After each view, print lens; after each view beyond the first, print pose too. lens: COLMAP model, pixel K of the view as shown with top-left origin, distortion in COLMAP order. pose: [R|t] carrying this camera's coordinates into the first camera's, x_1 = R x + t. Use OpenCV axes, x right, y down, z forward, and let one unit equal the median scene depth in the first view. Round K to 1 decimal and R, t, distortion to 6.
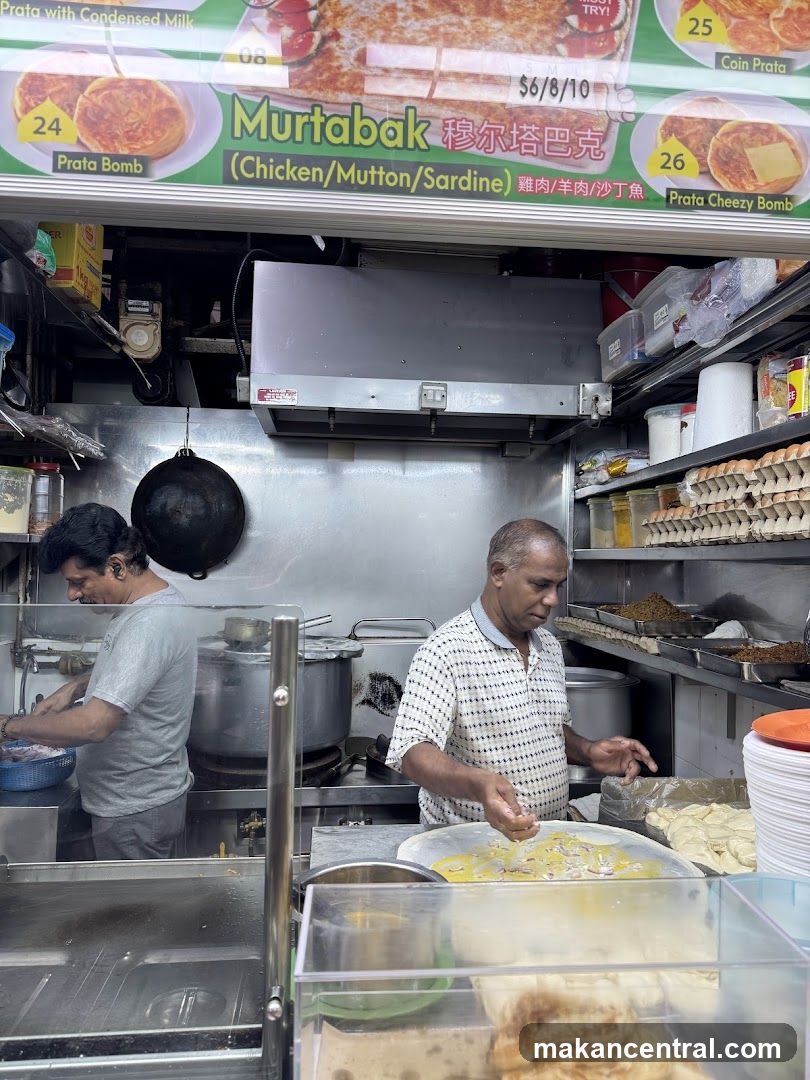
lens RADIAL K [[755.8, 0, 404.2], [0, 755.8, 571.9], [0, 0, 1]] dist [0.120497, -0.192844]
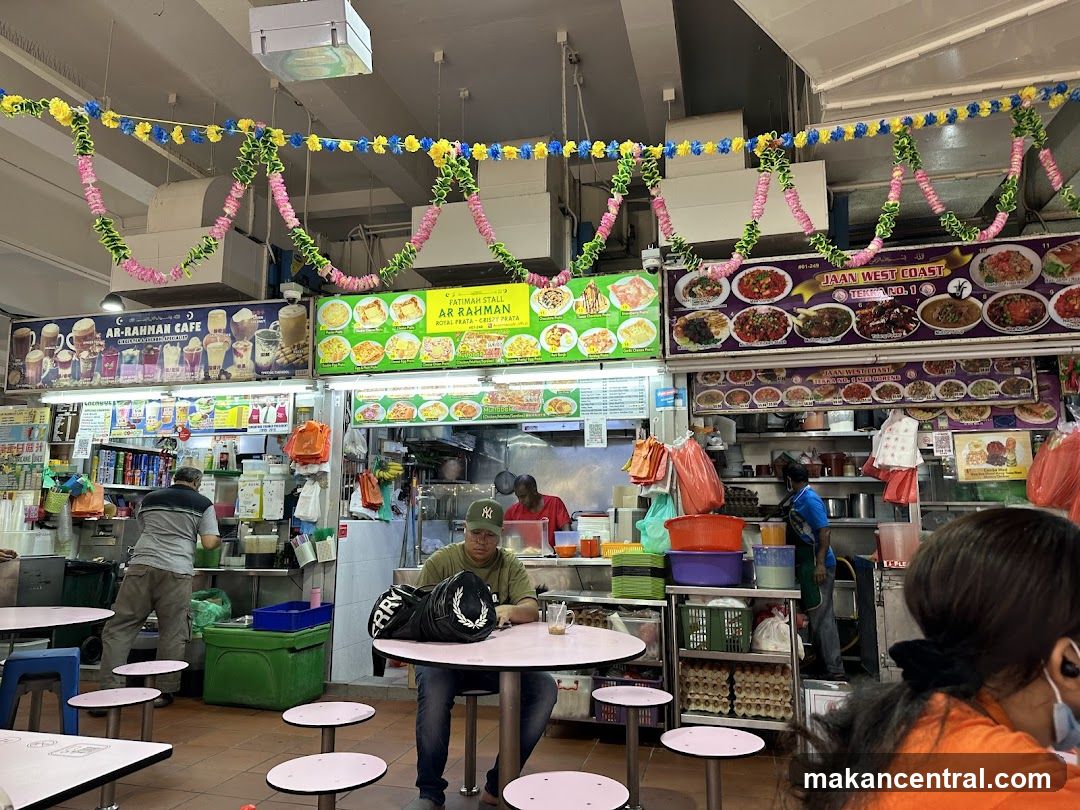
lens RADIAL K [[755.8, 0, 540.0], [0, 755.8, 405.0], [0, 0, 1]] dist [0.120497, -0.192844]
pose [[0.941705, -0.062176, -0.330644, 0.957867], [0.009295, 0.987208, -0.159169, 0.165329], [0.336311, 0.146817, 0.930236, -1.964234]]
